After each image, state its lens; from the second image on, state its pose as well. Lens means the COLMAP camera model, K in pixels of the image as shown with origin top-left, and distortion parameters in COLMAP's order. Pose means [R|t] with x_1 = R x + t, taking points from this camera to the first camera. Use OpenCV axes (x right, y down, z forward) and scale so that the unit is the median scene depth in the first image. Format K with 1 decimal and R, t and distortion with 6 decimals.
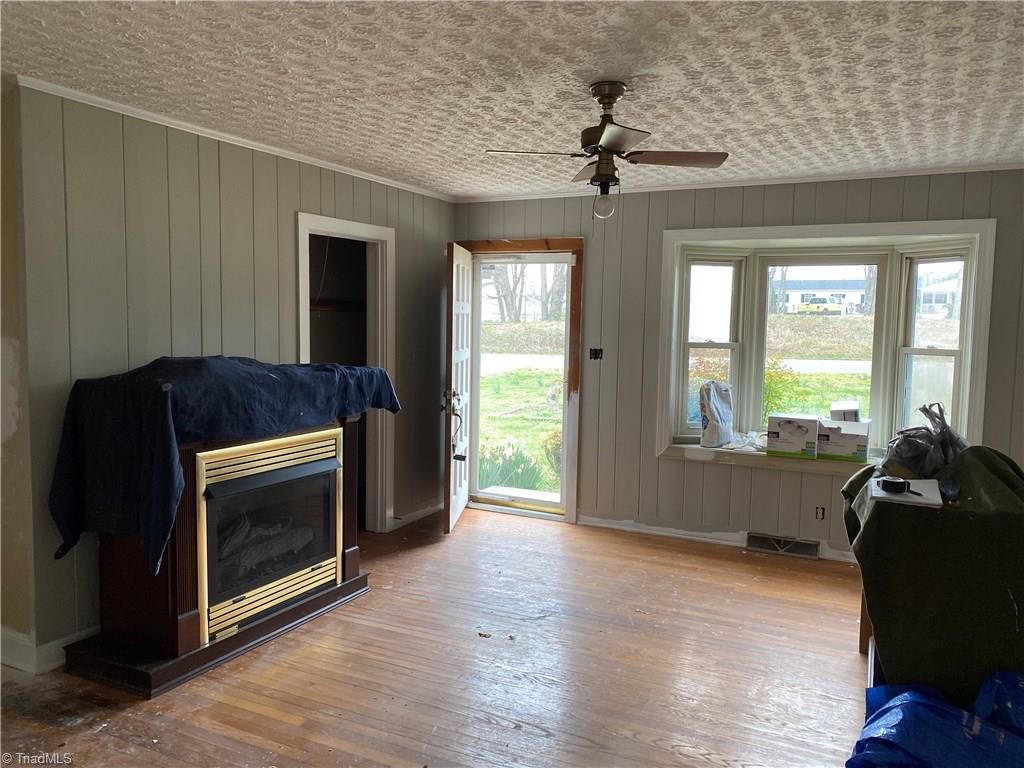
lens RADIAL K [[787.0, 0, 512.3], [0, 787.0, 384.6], [0, 0, 1]] dist [0.028166, 0.004228]
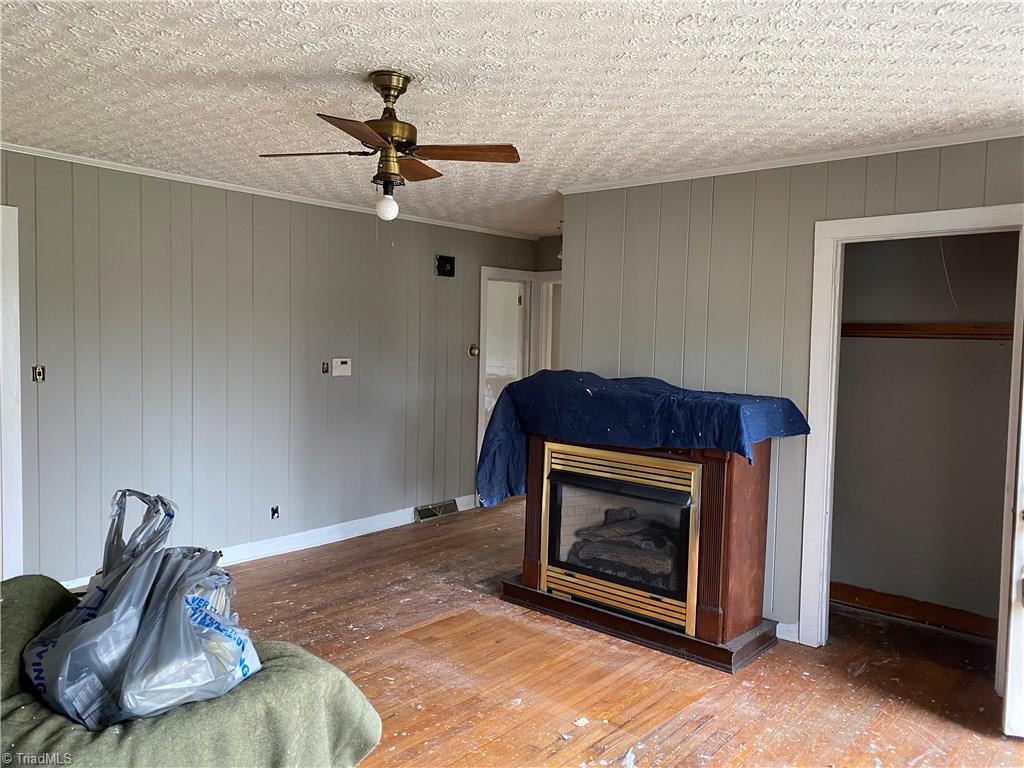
lens RADIAL K [[787.0, 0, 513.0], [0, 787.0, 381.8], [0, 0, 1]] dist [0.028166, 0.004228]
pose [[-0.236903, 0.036921, -0.970831, 0.834233], [-0.109944, 0.991840, 0.064549, -0.086189], [0.965292, 0.122029, -0.230911, 1.174407]]
